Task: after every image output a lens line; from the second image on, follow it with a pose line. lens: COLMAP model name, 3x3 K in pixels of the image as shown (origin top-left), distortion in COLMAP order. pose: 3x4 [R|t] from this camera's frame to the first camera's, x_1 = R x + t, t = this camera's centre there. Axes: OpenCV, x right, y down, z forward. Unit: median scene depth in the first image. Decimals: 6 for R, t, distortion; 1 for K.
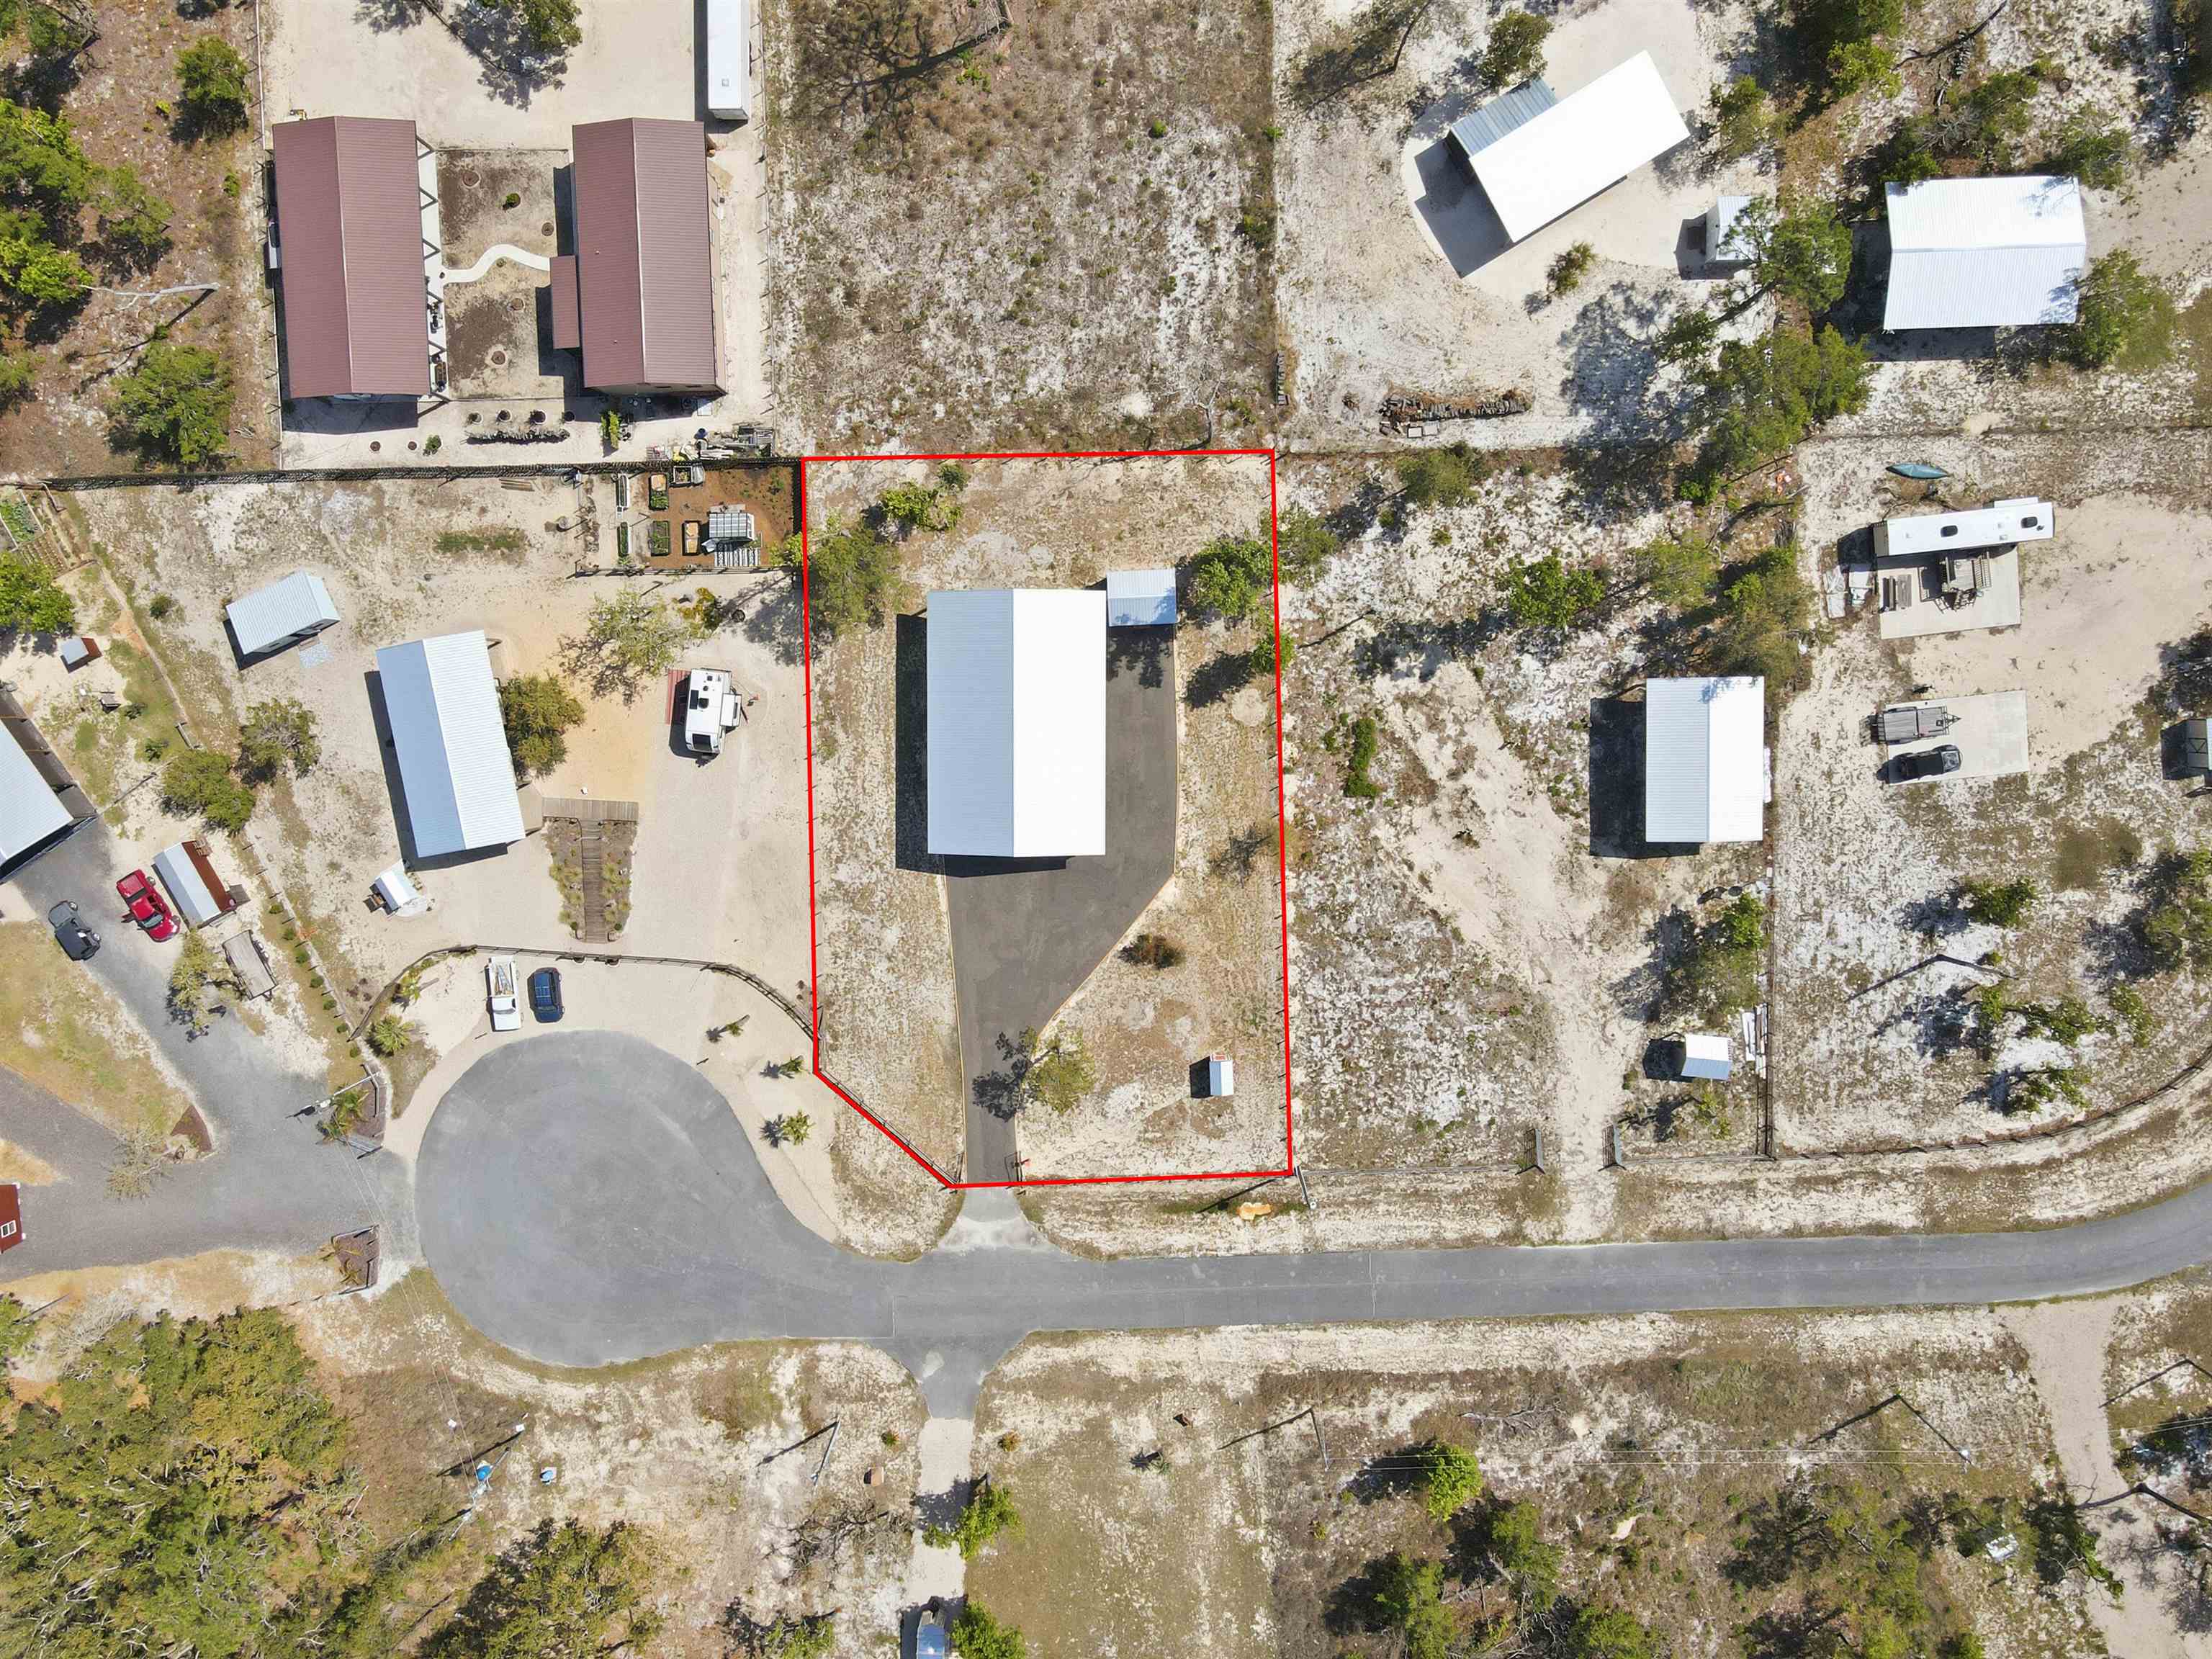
lens RADIAL K [[1624.8, 0, 1087.3], [0, 1624.8, 784.1], [0, 0, 1]] dist [0.004583, 0.020986]
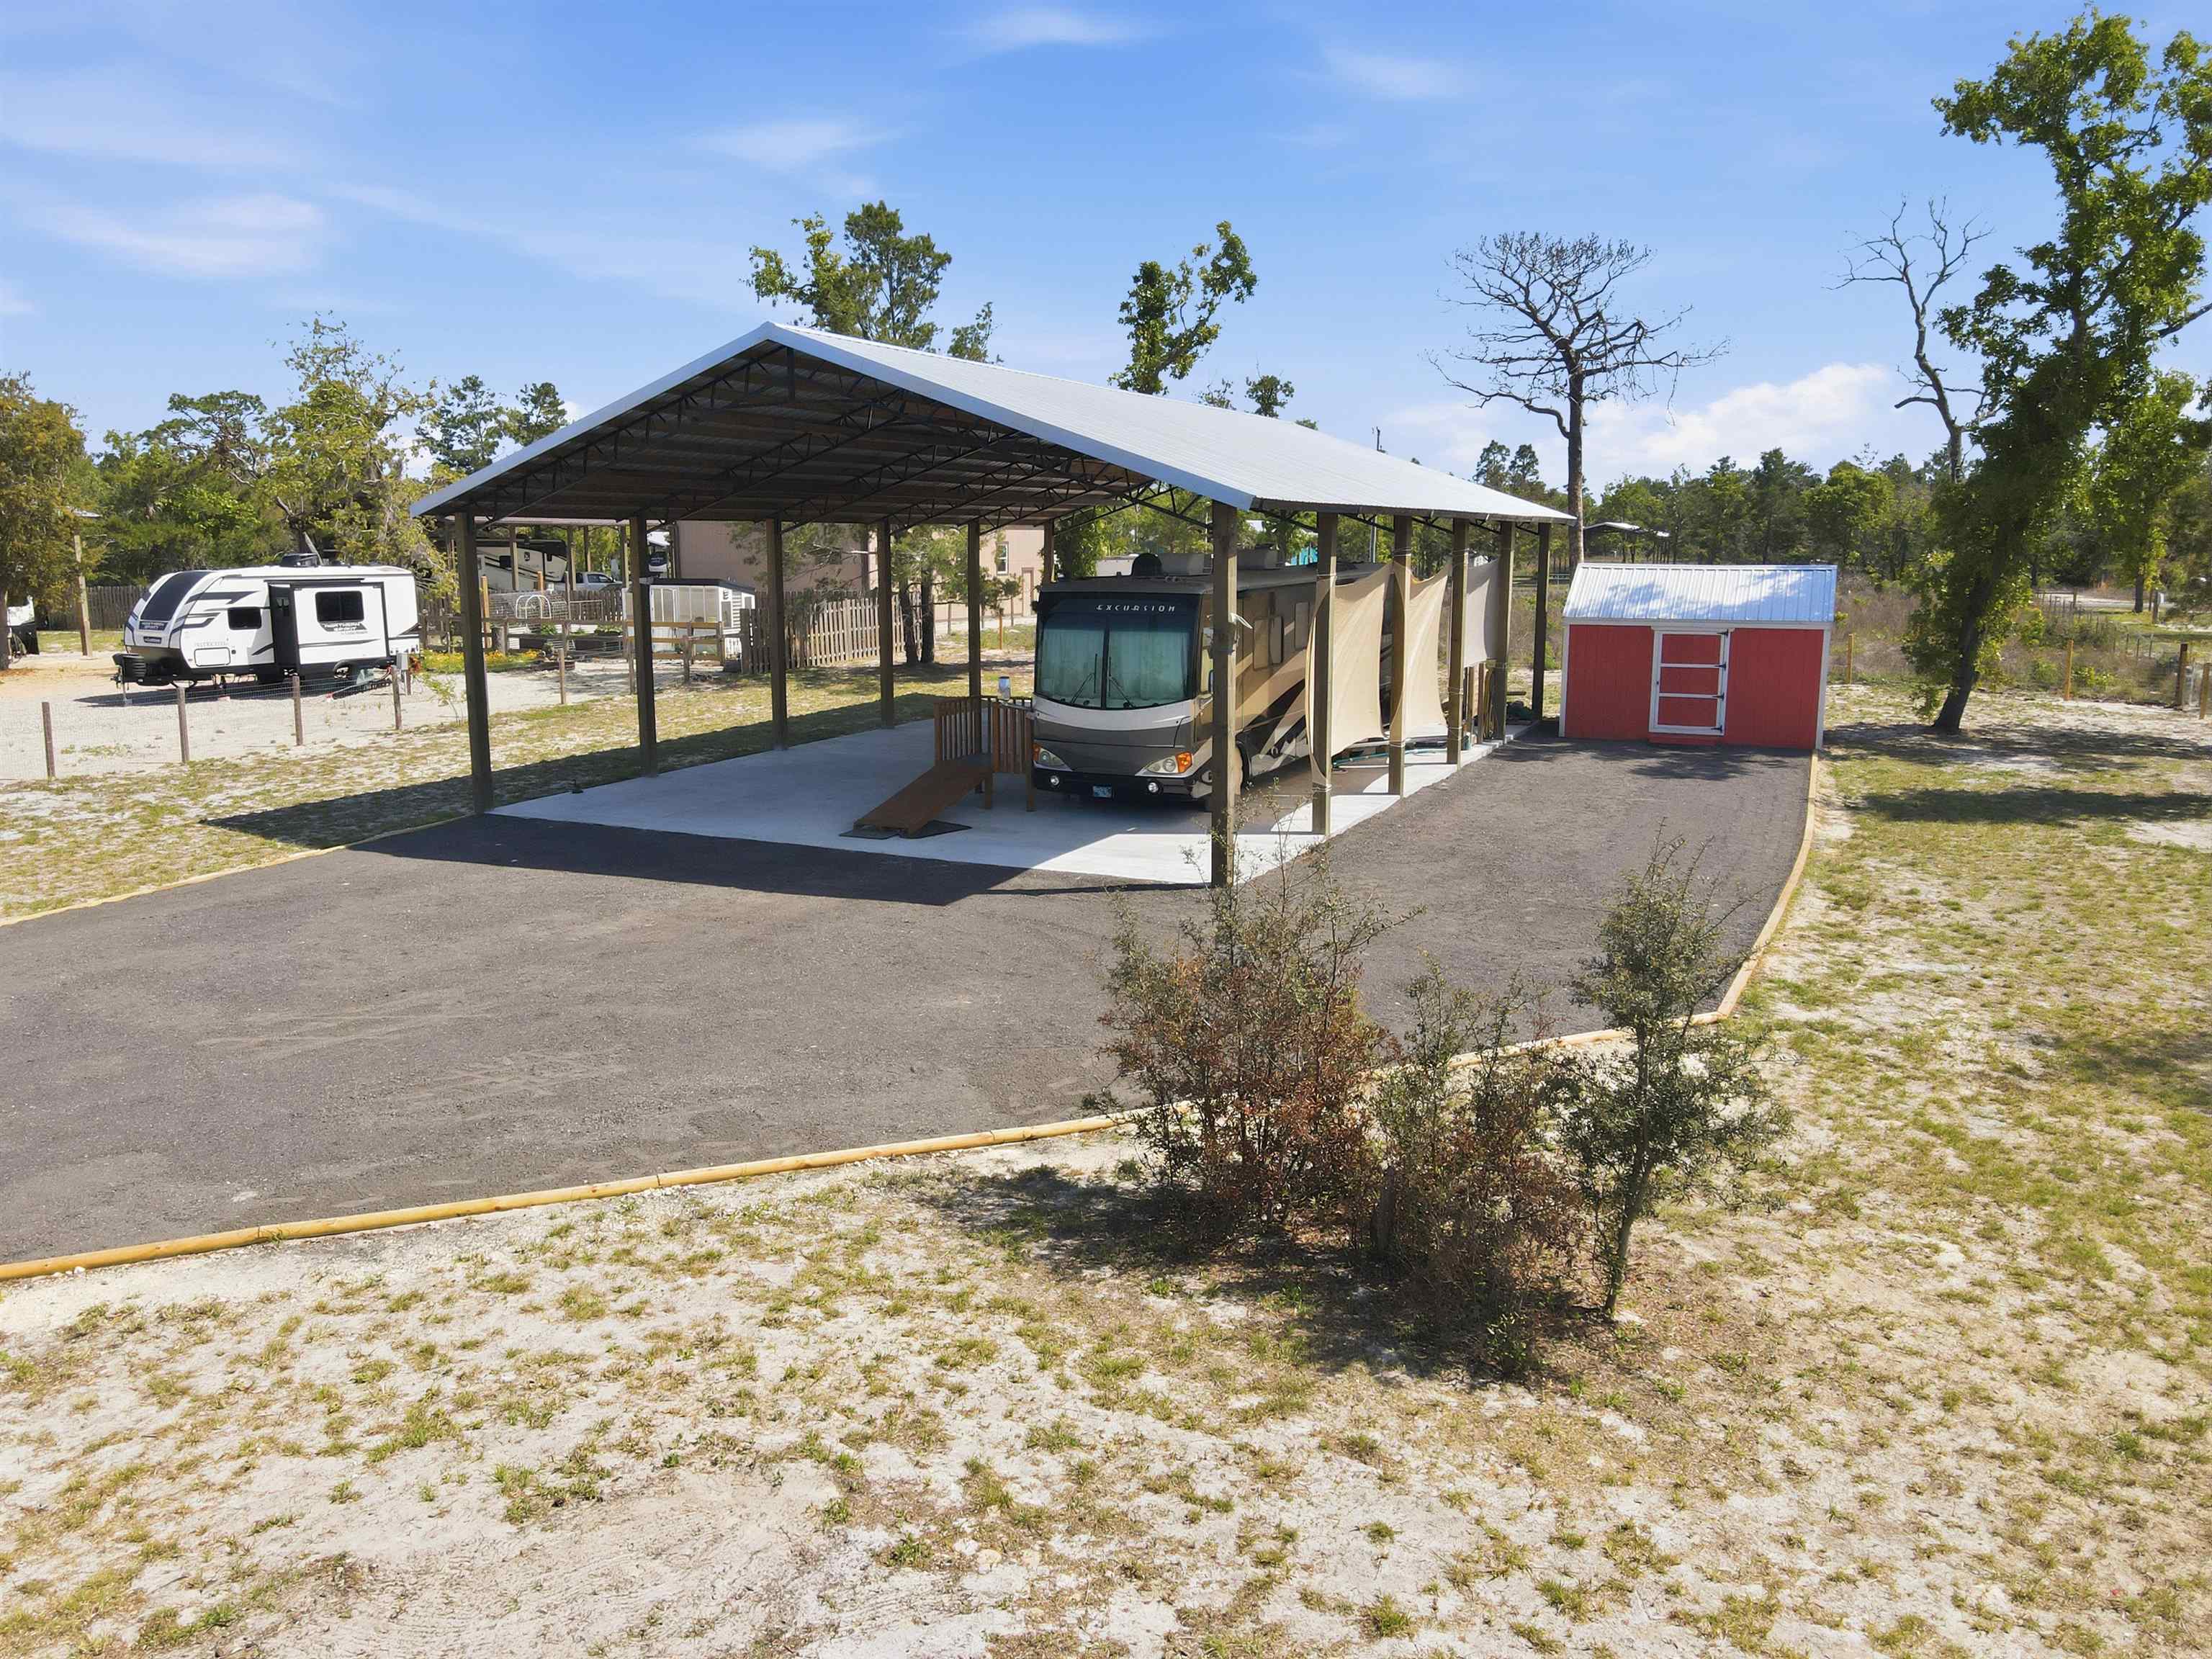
lens RADIAL K [[1624.8, 0, 1092.5], [0, 1624.8, 807.7], [0, 0, 1]] dist [0.004583, 0.020986]
pose [[0.895271, 0.090633, -0.436206, 0.062960], [-0.442872, 0.074414, -0.893491, 0.178773], [-0.048520, 0.993100, 0.106759, 0.972611]]
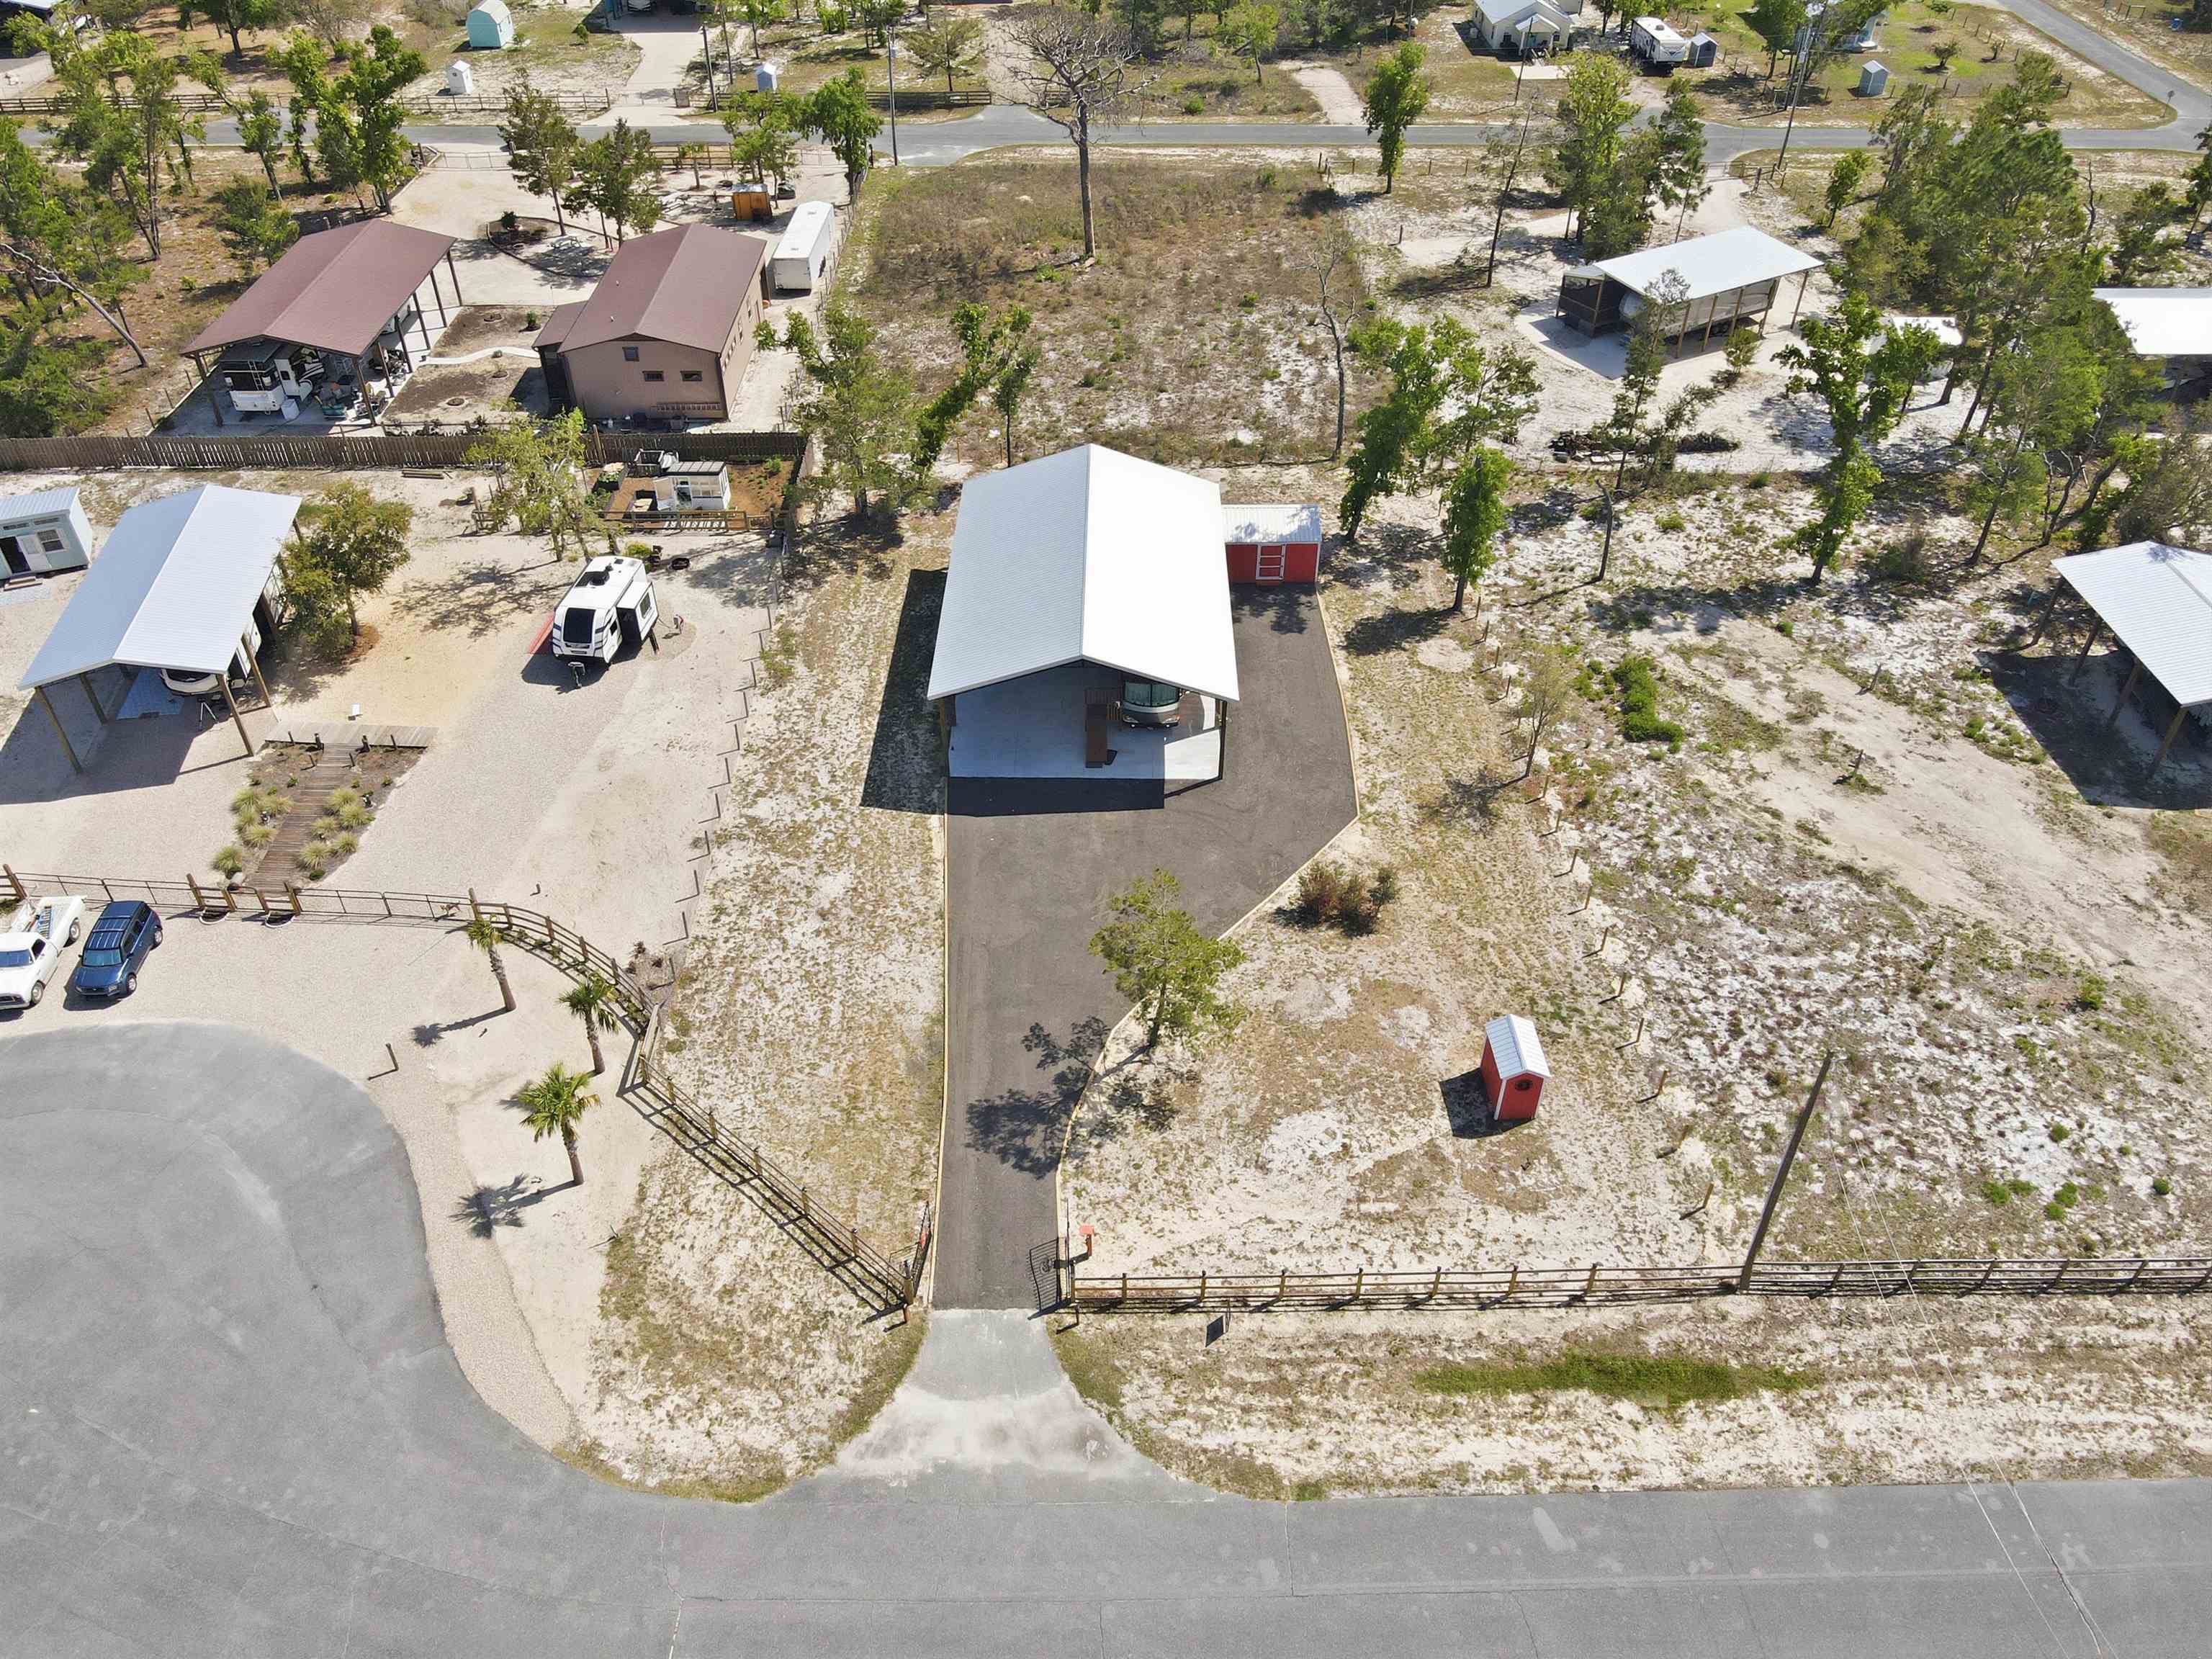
lens RADIAL K [[1624.8, 0, 1099.7], [0, 1624.8, 830.6], [0, 0, 1]] dist [0.004583, 0.020986]
pose [[0.999695, 0.024094, 0.005376, -0.037948], [-0.009525, 0.577356, -0.816437, 0.513501], [-0.022775, 0.816137, 0.577409, 0.681836]]
